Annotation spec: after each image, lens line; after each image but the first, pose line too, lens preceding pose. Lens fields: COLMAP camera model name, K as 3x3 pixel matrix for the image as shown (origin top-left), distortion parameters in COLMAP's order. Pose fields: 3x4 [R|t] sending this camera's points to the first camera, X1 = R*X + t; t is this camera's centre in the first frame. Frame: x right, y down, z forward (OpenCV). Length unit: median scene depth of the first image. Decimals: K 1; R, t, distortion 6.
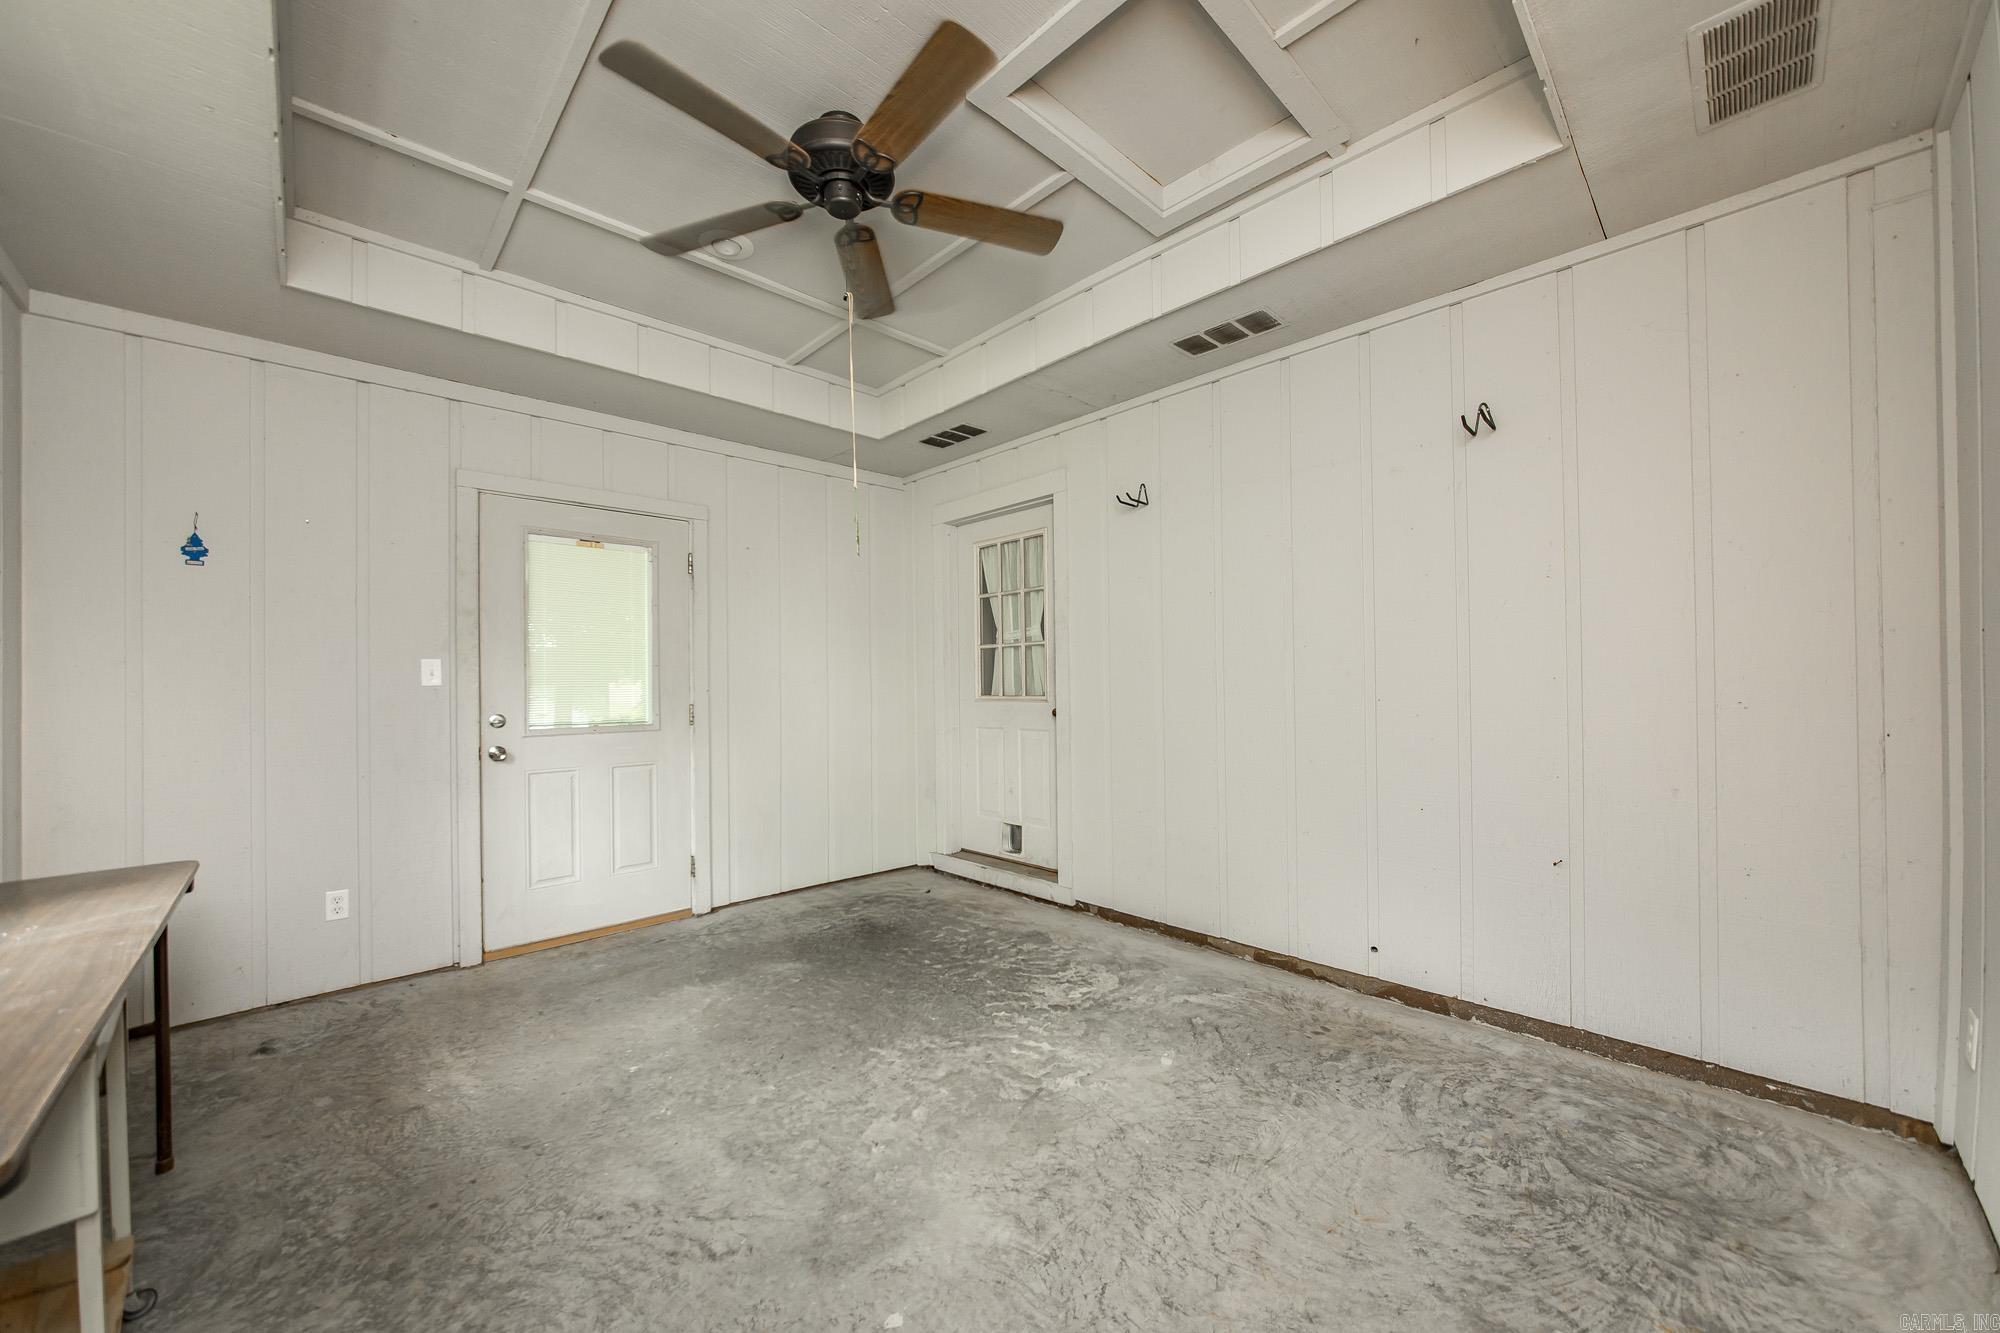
lens RADIAL K [[721.5, 0, 1003.8], [0, 721.5, 671.8], [0, 0, 1]] dist [-0.009526, 0.000125]
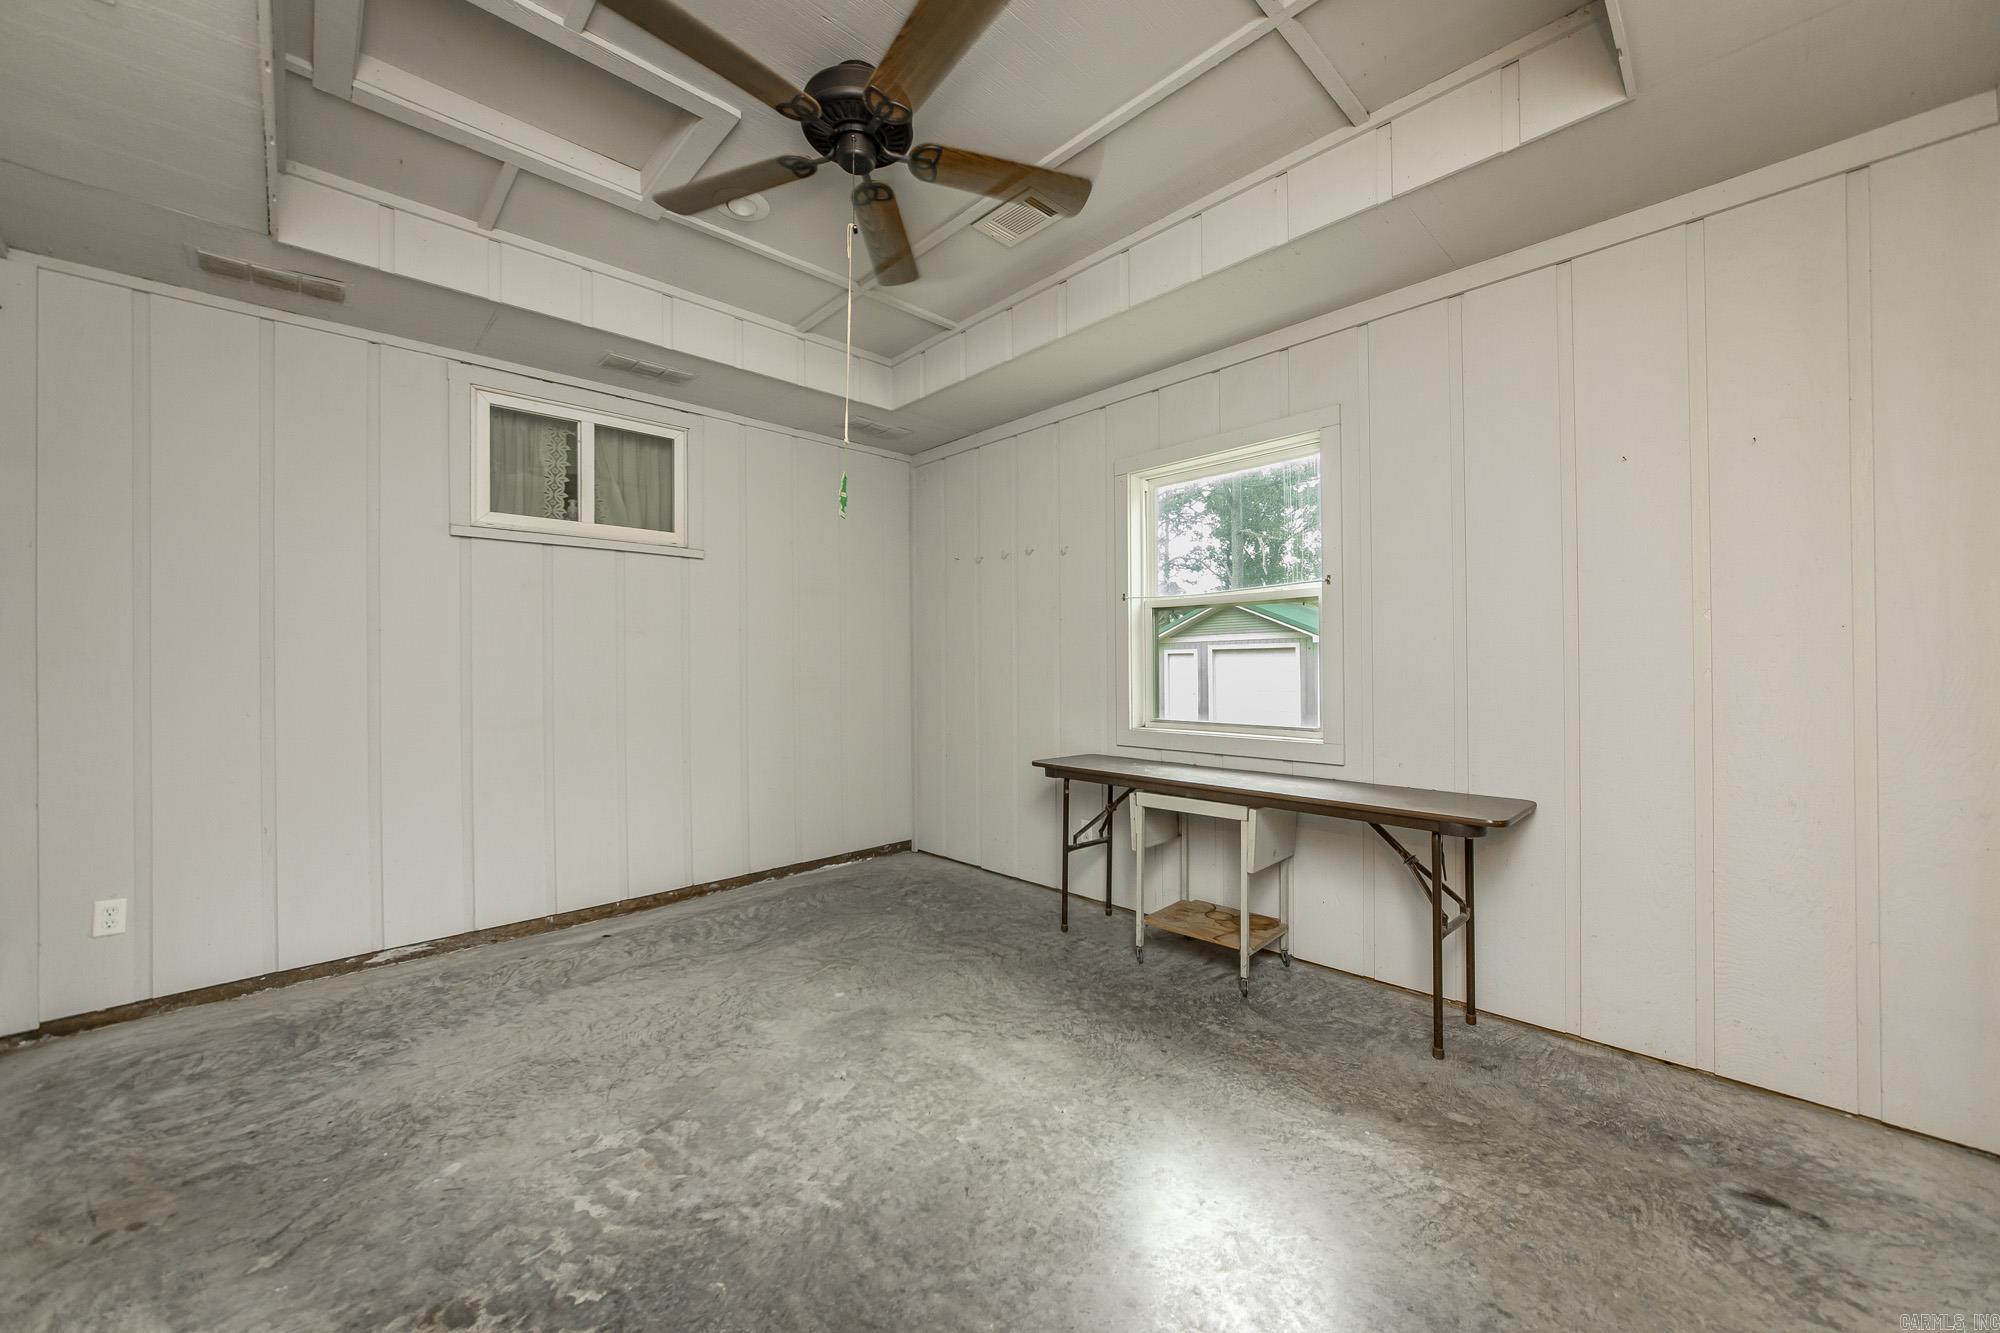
lens RADIAL K [[721.5, 0, 1003.8], [0, 721.5, 671.8], [0, 0, 1]] dist [-0.009526, 0.000125]
pose [[-0.999779, 0.020990, -0.001252, -0.404013], [0.020999, 0.999745, -0.008299, 0.040406], [0.001077, -0.008323, -0.999965, 1.944564]]
